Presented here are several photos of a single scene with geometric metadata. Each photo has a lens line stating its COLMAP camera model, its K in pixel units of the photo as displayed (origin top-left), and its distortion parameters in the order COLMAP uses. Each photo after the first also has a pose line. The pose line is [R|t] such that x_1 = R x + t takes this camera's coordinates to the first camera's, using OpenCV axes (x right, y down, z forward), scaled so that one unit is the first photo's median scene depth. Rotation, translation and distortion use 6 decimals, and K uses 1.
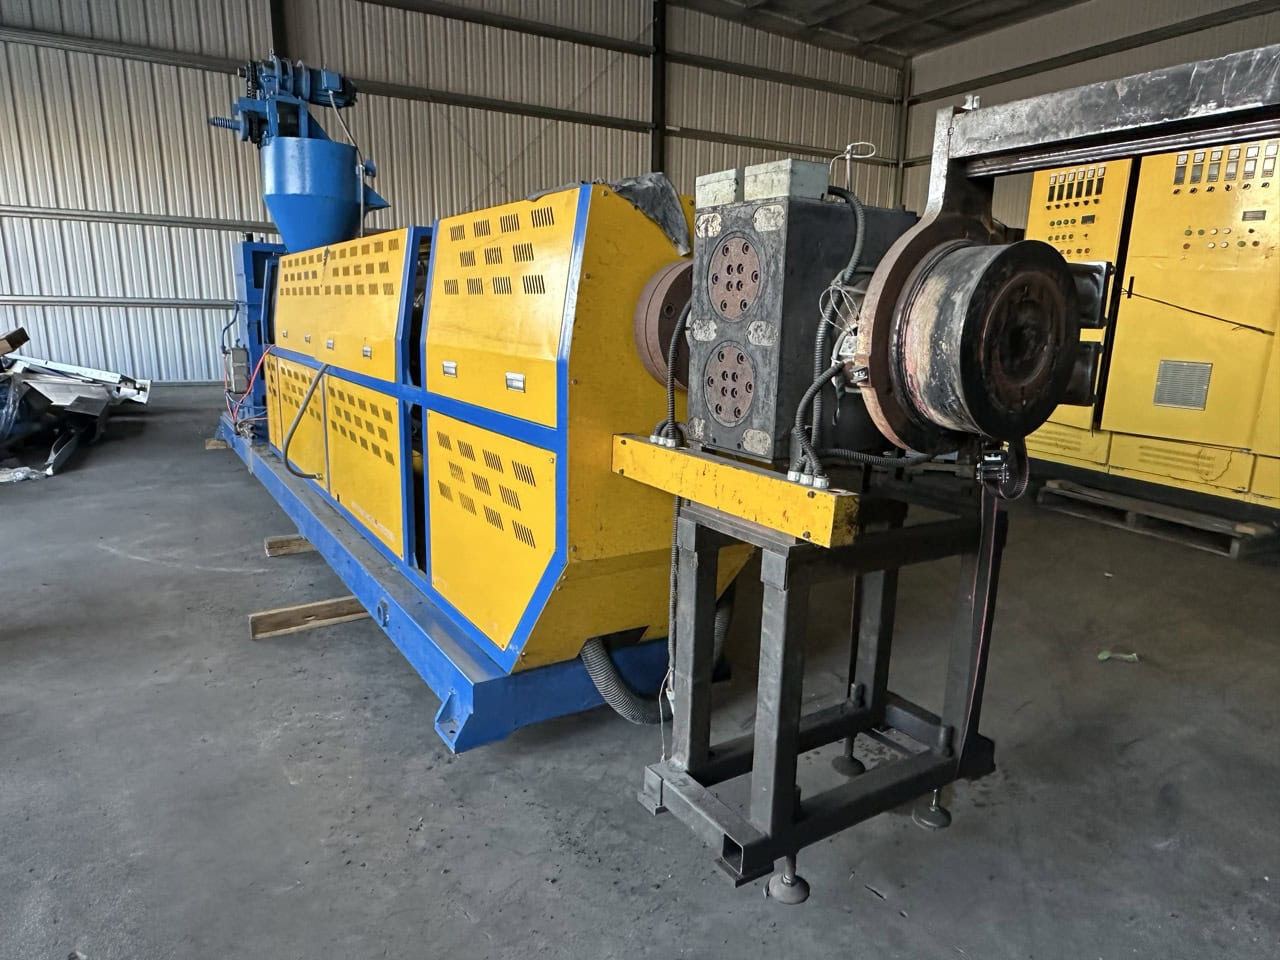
lens RADIAL K [[812.6, 0, 640.9], [0, 812.6, 483.1], [0, 0, 1]] dist [0.000410, -0.000703]
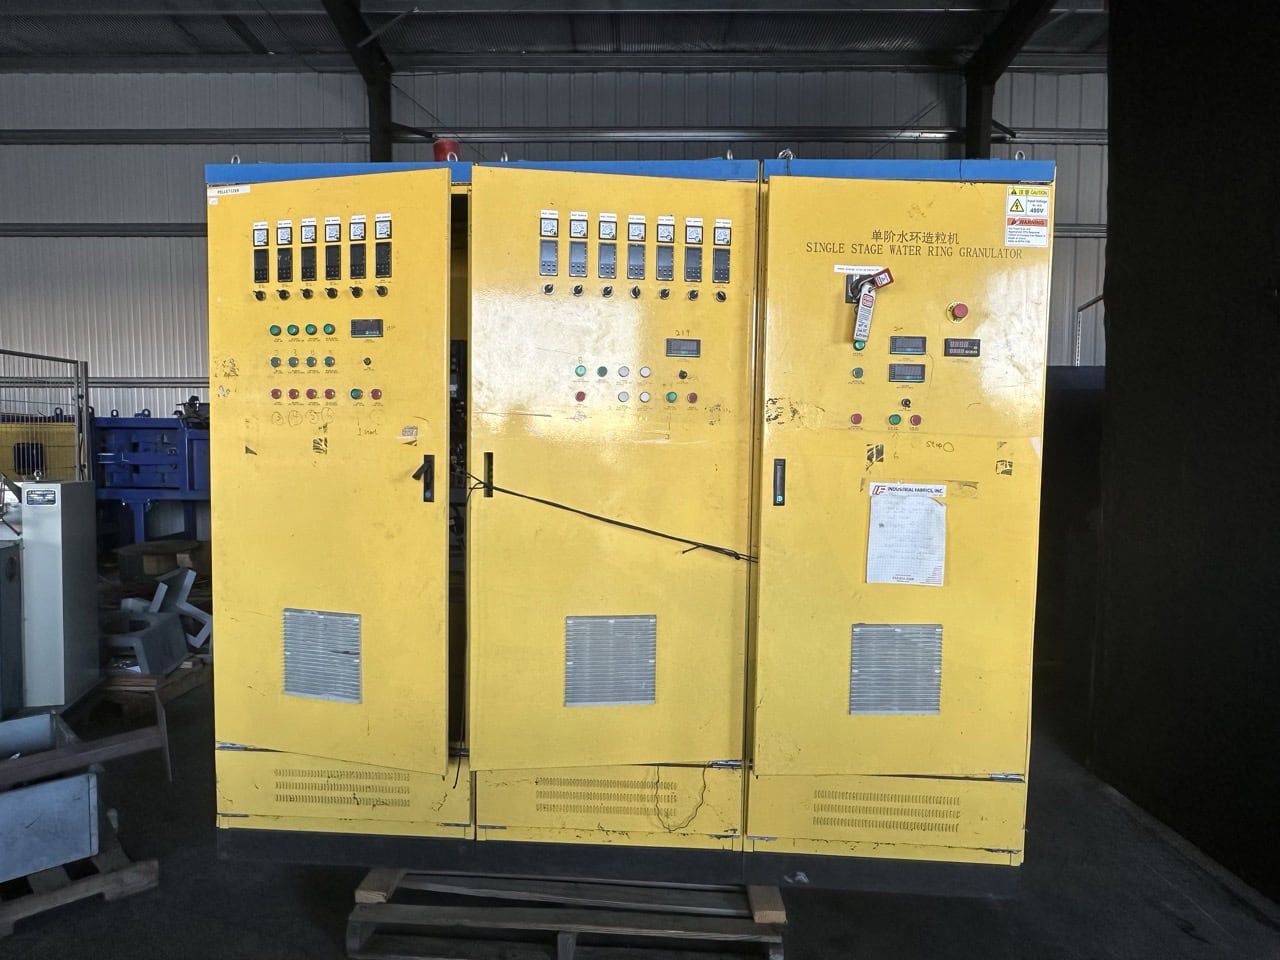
lens RADIAL K [[812.6, 0, 639.3], [0, 812.6, 486.2], [0, 0, 1]] dist [0.000410, -0.000703]
pose [[0.495623, -0.067162, 0.865937, 0.226880], [0.188423, 0.981576, -0.031713, -0.196758], [-0.847853, 0.178880, 0.499146, 0.669031]]
